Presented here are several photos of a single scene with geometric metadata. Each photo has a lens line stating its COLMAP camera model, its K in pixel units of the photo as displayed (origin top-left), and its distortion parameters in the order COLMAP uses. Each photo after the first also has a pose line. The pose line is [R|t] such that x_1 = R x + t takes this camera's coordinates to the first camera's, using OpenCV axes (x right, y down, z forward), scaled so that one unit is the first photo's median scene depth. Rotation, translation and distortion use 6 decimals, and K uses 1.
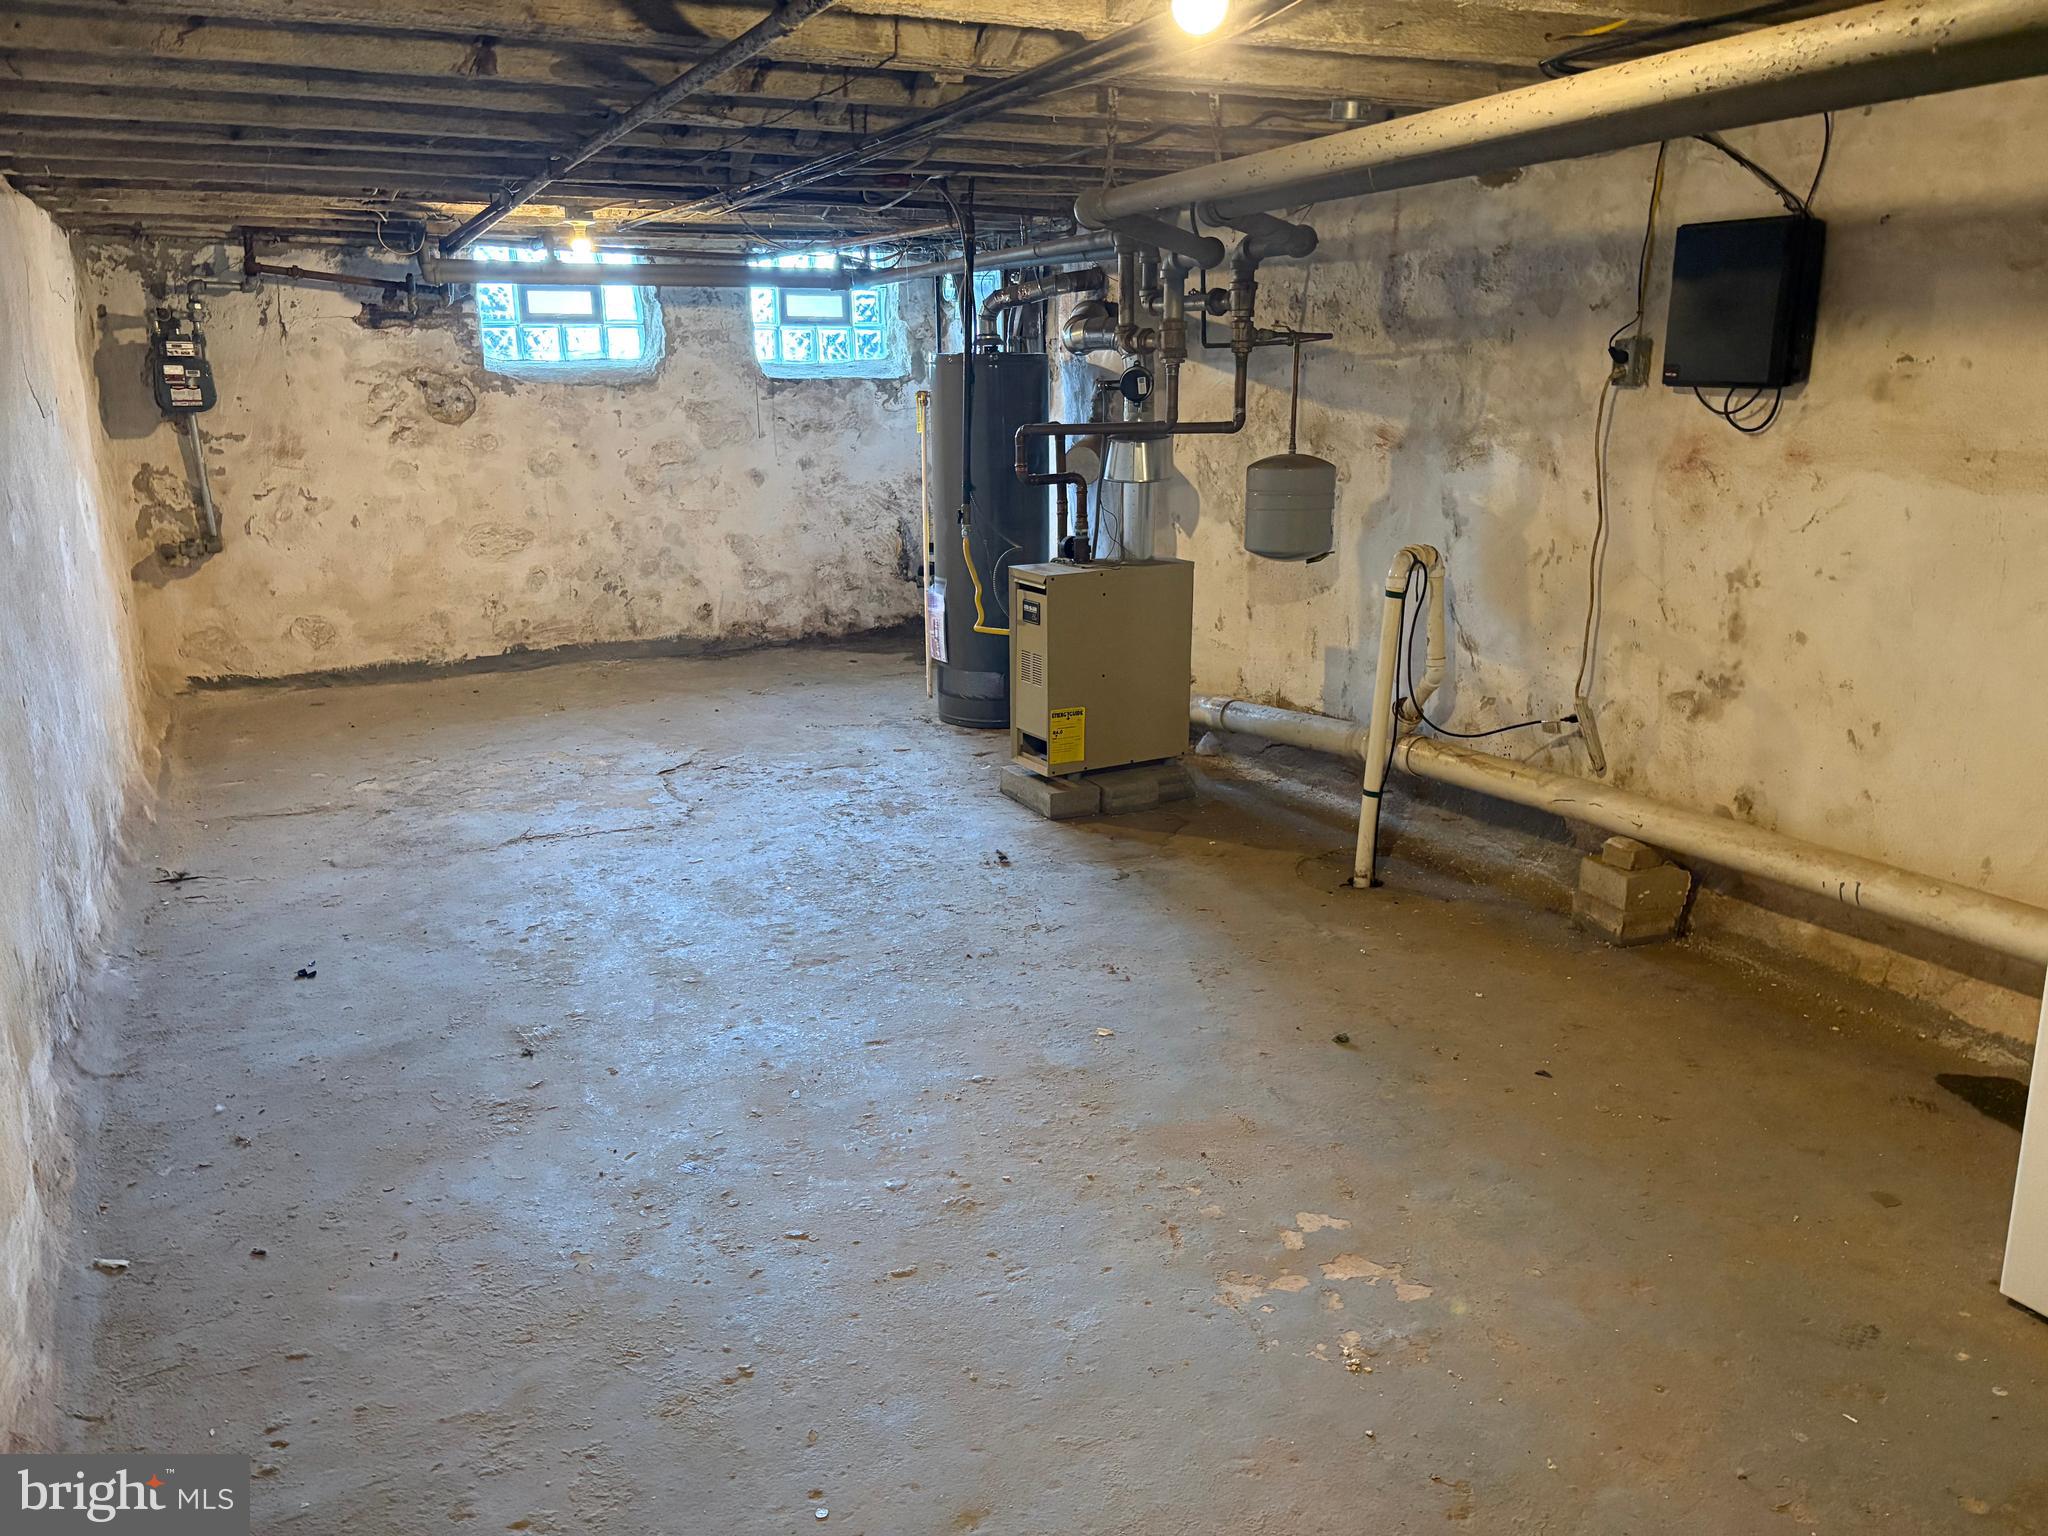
lens RADIAL K [[1556.9, 0, 1025.9], [0, 1556.9, 779.2], [0, 0, 1]] dist [0.066103, -0.053283]
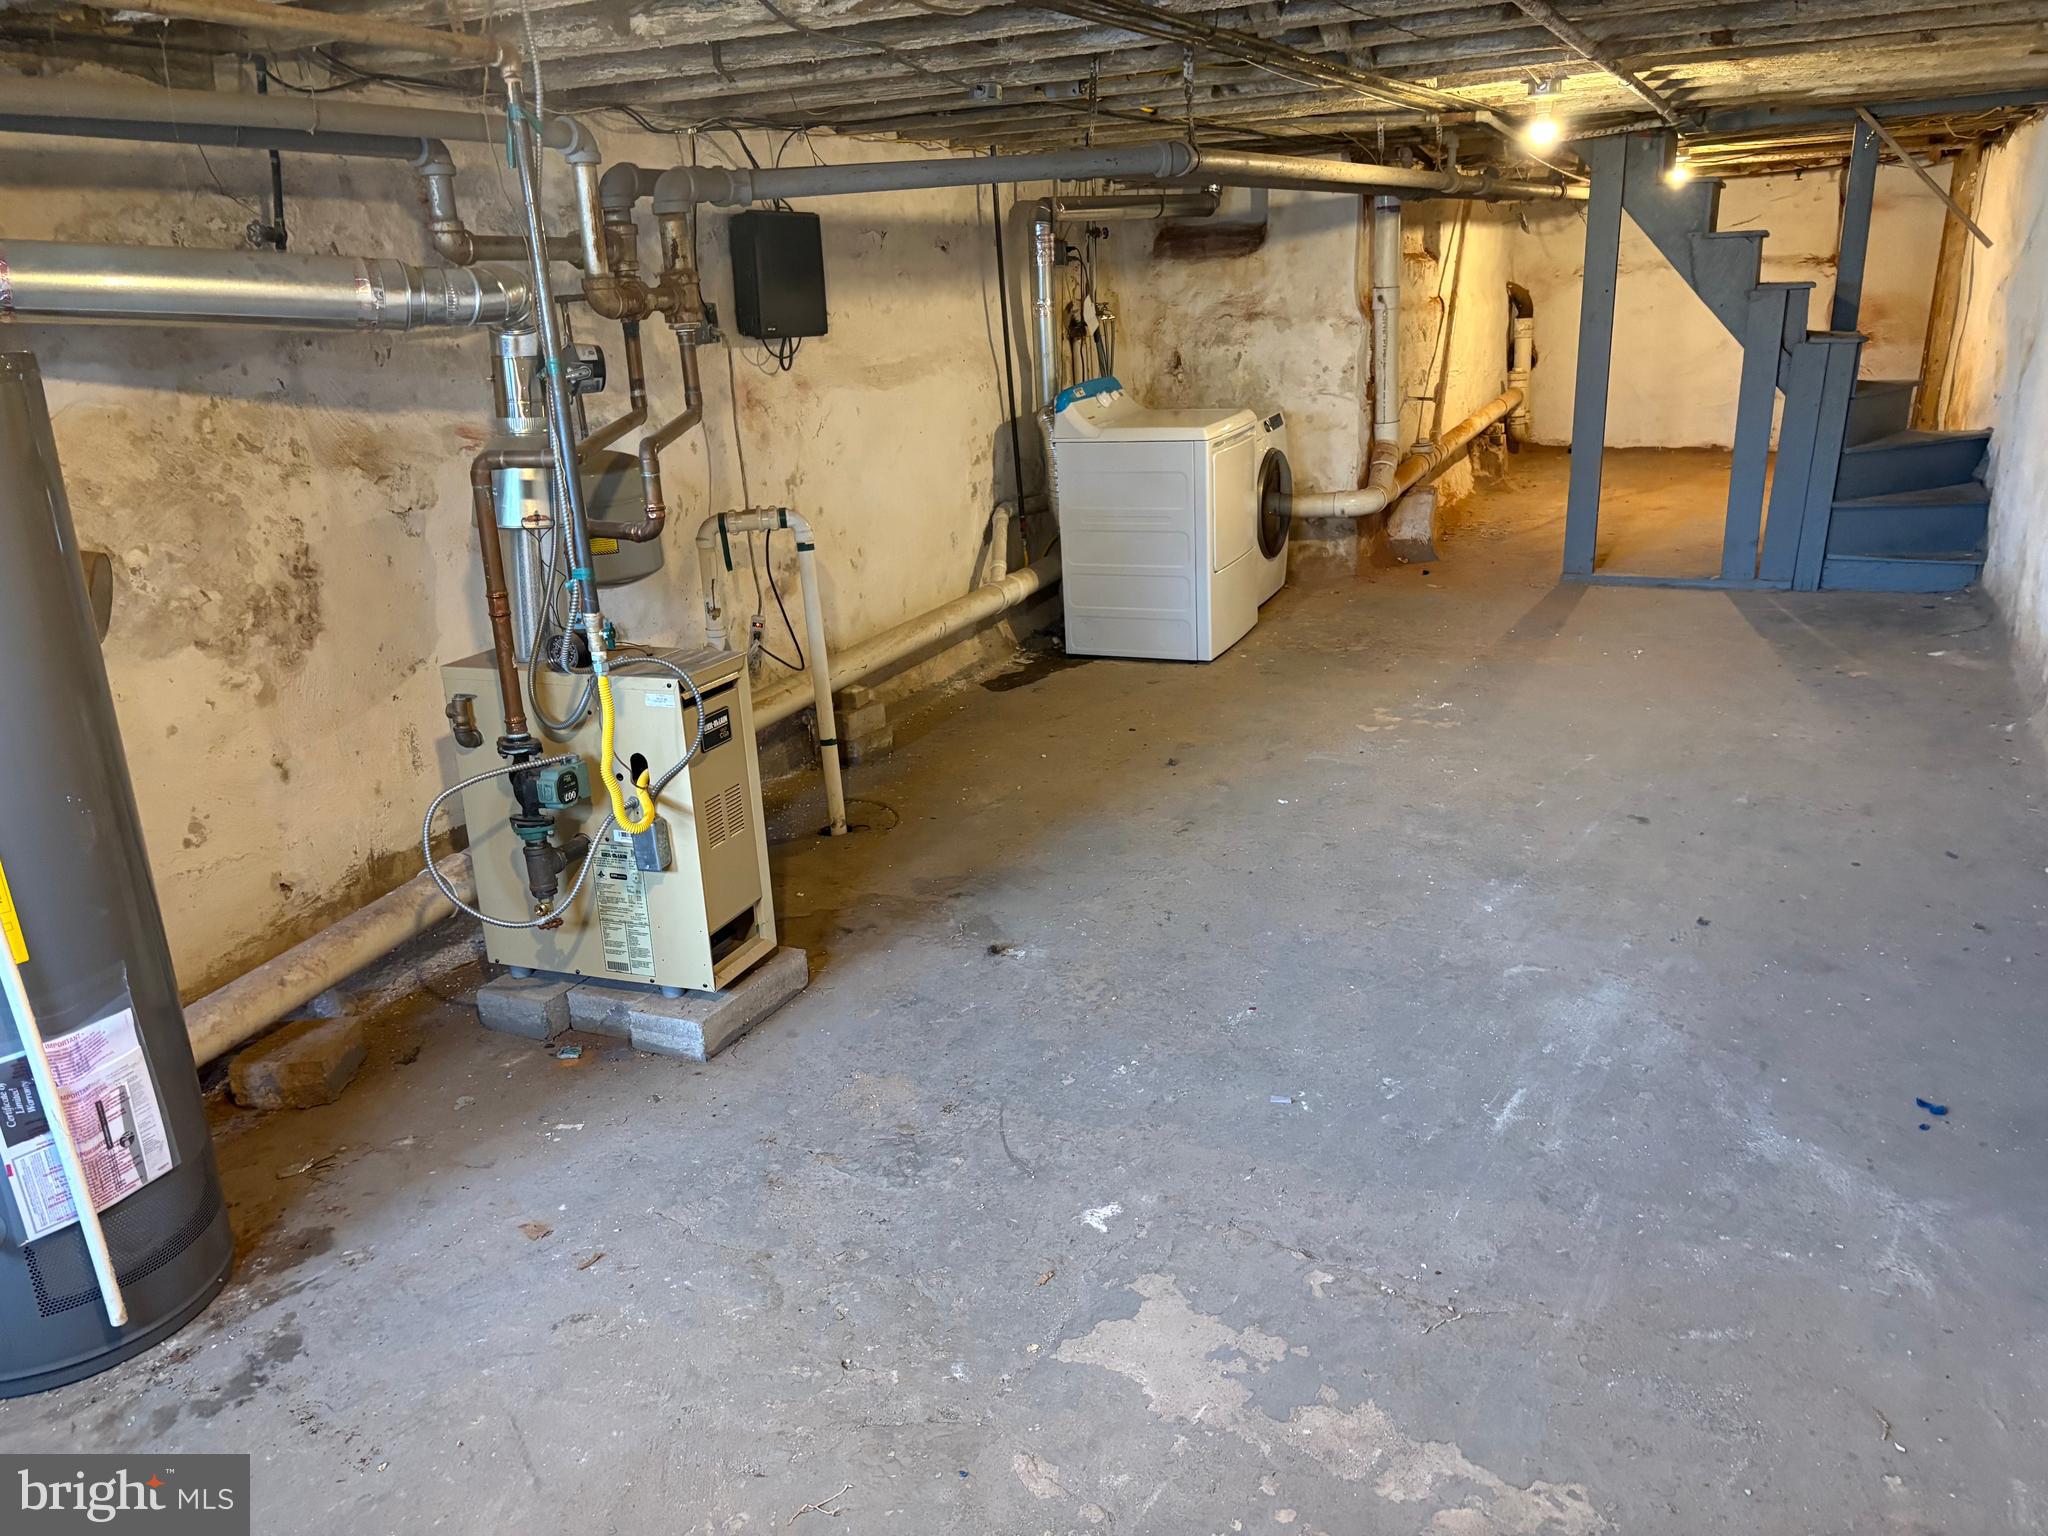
lens RADIAL K [[1556.9, 0, 1032.0], [0, 1556.9, 770.6], [0, 0, 1]] dist [0.066103, -0.053283]
pose [[-0.619207, -0.194207, 0.760832, -0.612498], [0.260609, 0.863184, 0.432431, -0.363878], [-0.740719, 0.466044, -0.483878, 1.336876]]
